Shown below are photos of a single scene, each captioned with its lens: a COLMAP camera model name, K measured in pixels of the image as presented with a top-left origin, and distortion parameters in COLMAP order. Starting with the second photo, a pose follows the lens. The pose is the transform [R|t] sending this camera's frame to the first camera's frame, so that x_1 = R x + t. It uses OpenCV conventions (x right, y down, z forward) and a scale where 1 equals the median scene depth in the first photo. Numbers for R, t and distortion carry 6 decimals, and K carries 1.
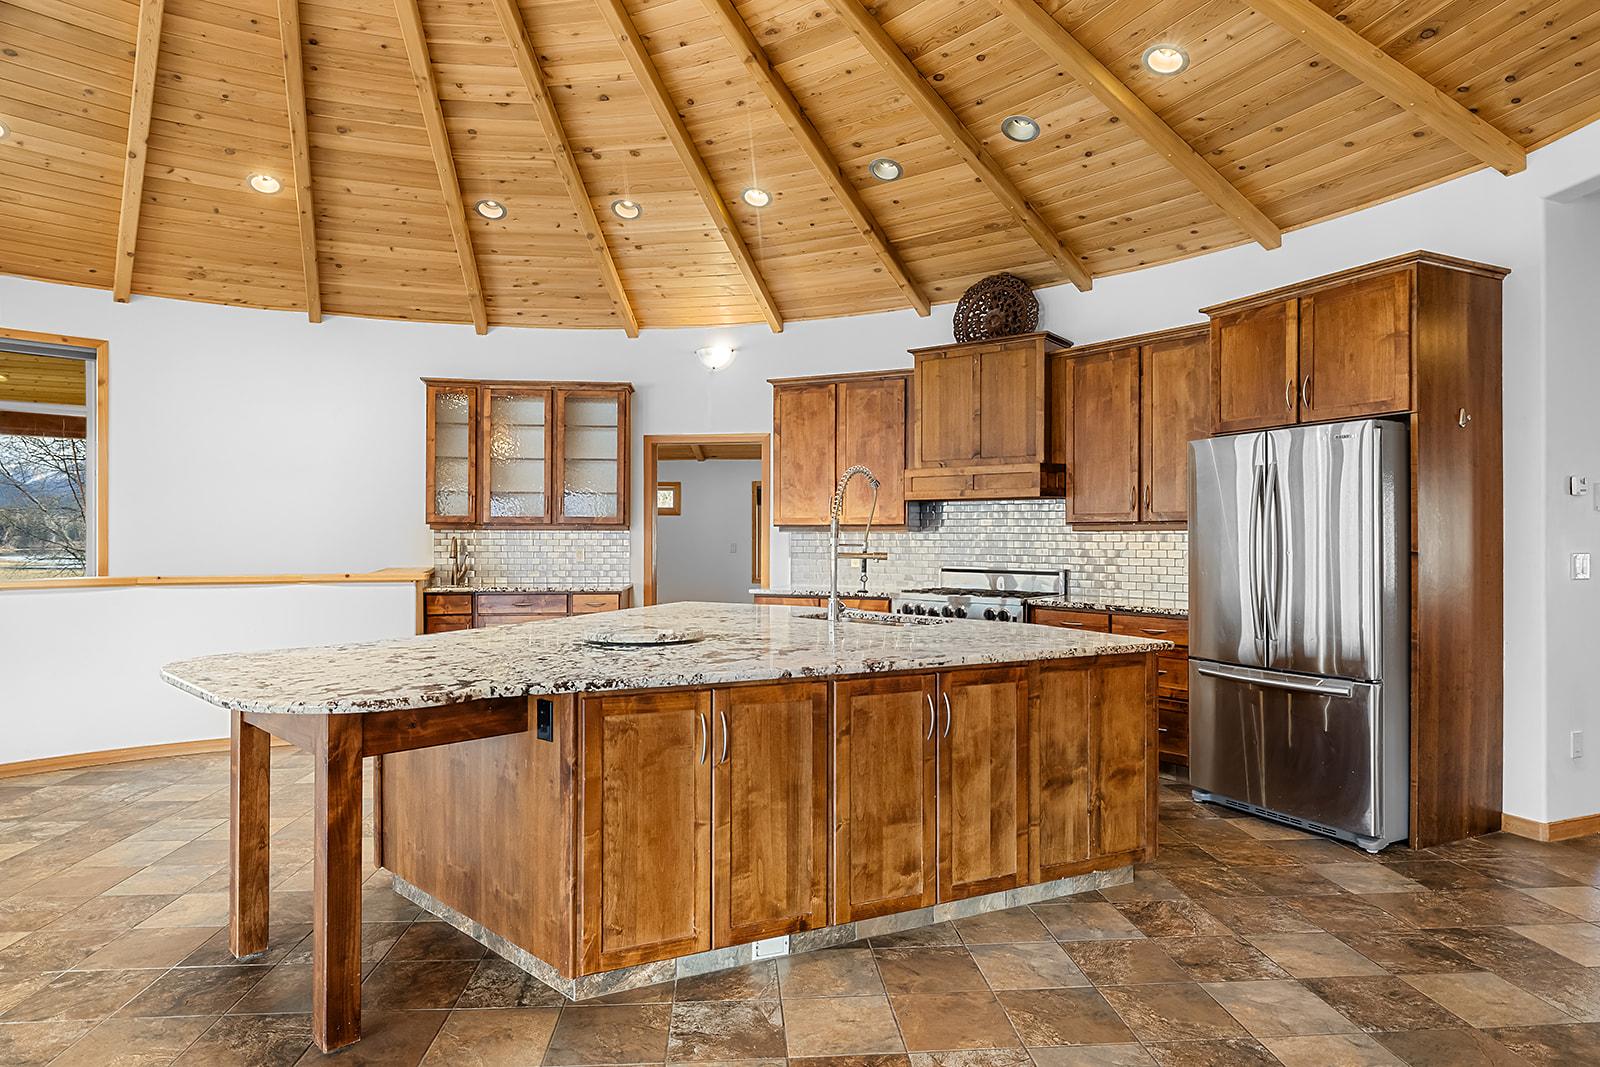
lens RADIAL K [[930.7, 0, 794.7], [0, 930.7, 540.3], [0, 0, 1]] dist [0.000846, 0.000348]
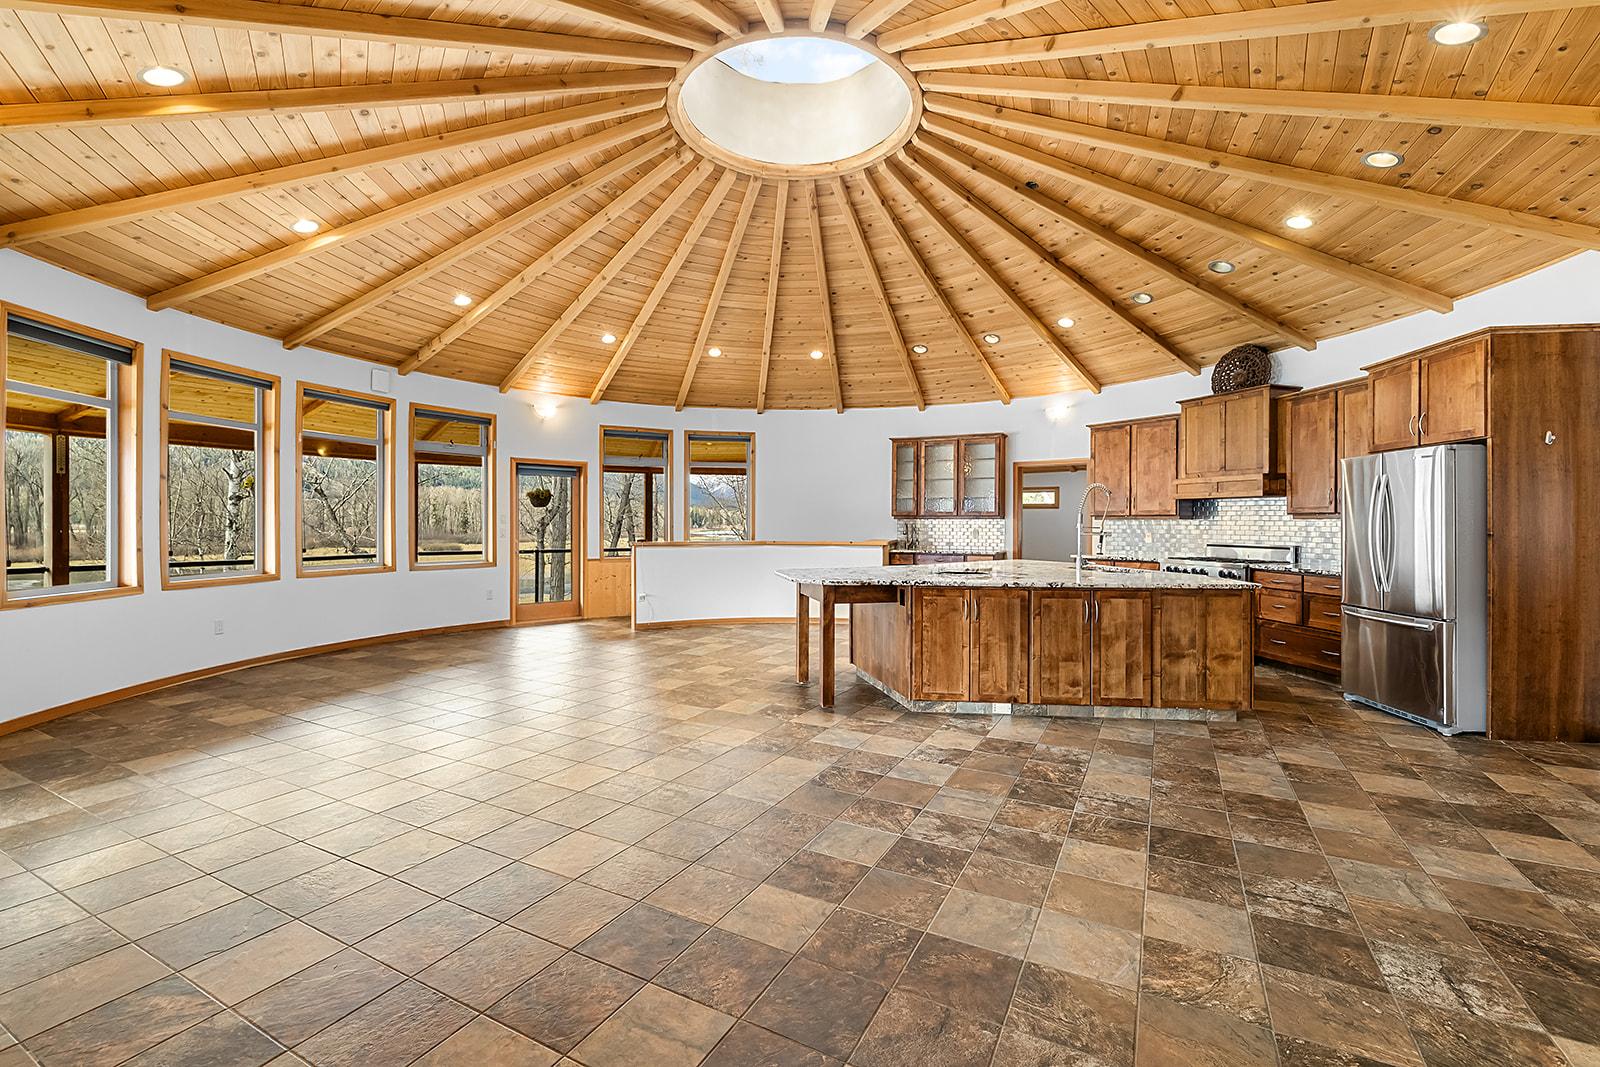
lens RADIAL K [[680.3, 0, 798.4], [0, 680.3, 524.8], [0, 0, 1]] dist [0.000126, -0.000091]
pose [[0.844914, 0.001954, -0.534899, 0.225984], [-0.001931, 0.999998, 0.000603, -0.000003], [0.534899, 0.000523, 0.844916, -0.328448]]
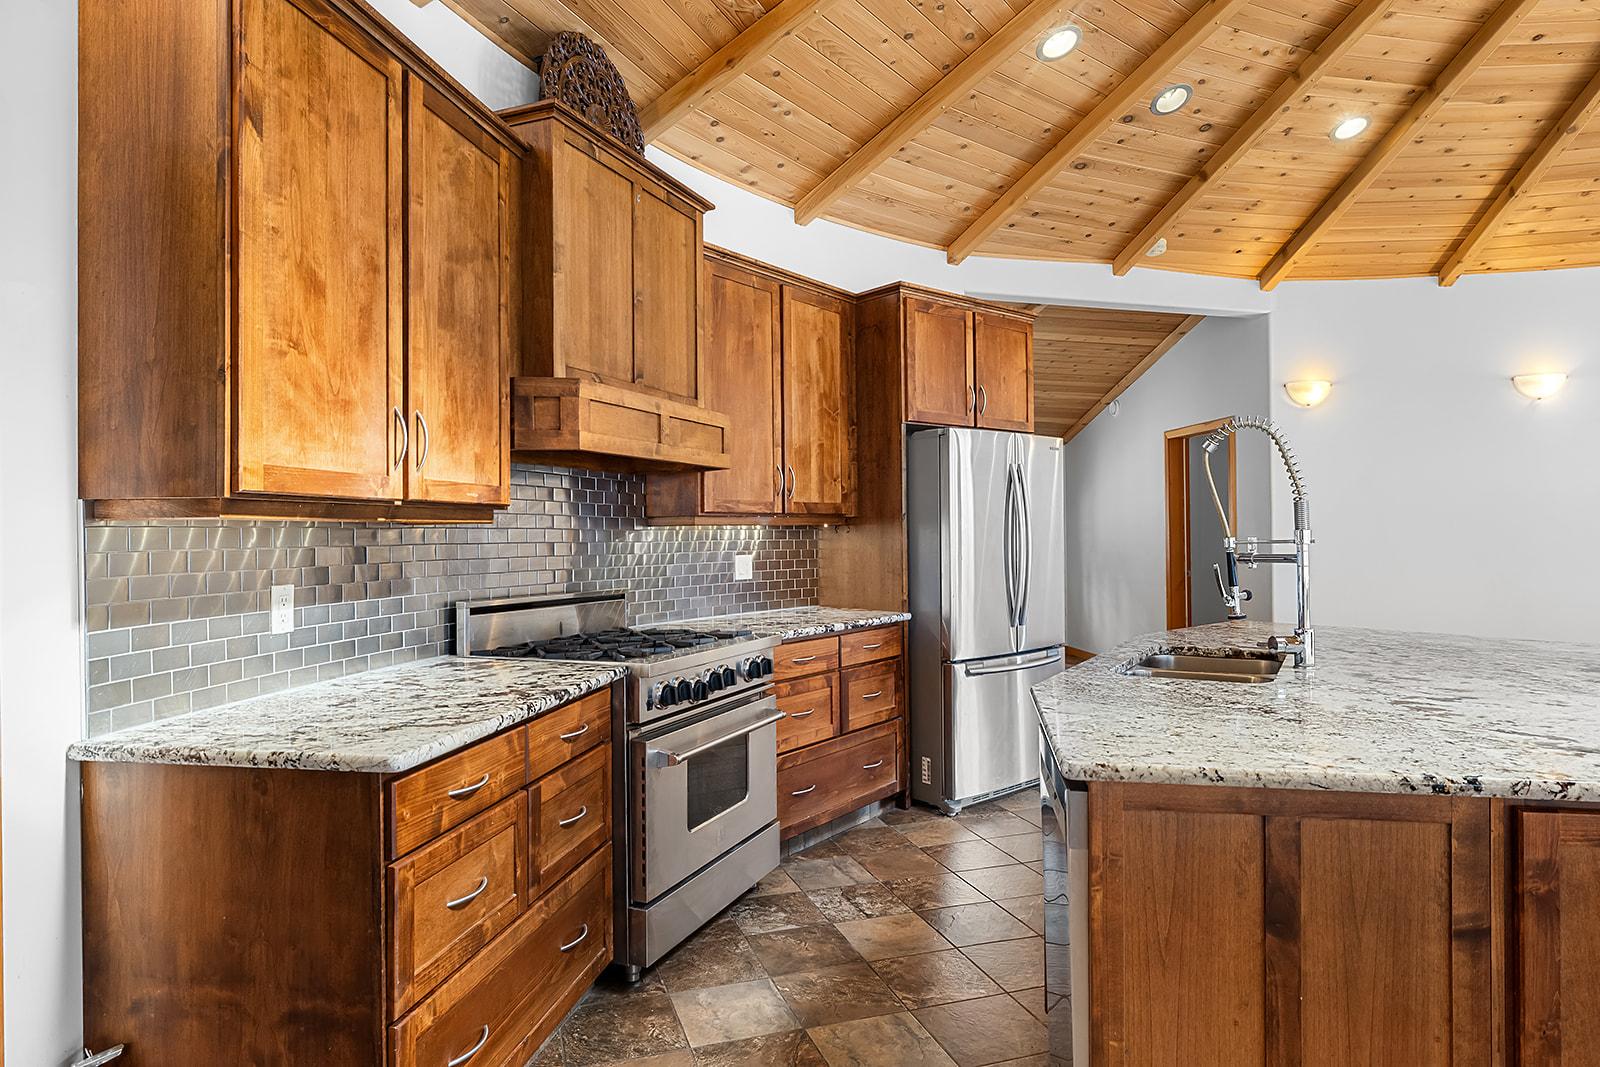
lens RADIAL K [[953.3, 0, 797.3], [0, 953.3, 525.5], [0, 0, 1]] dist [-0.000204, 0.000700]
pose [[-0.254733, 0.008274, 0.966976, -0.379951], [0.011678, 0.999917, -0.005479, -0.004998], [-0.966941, 0.009897, -0.254809, 1.160380]]
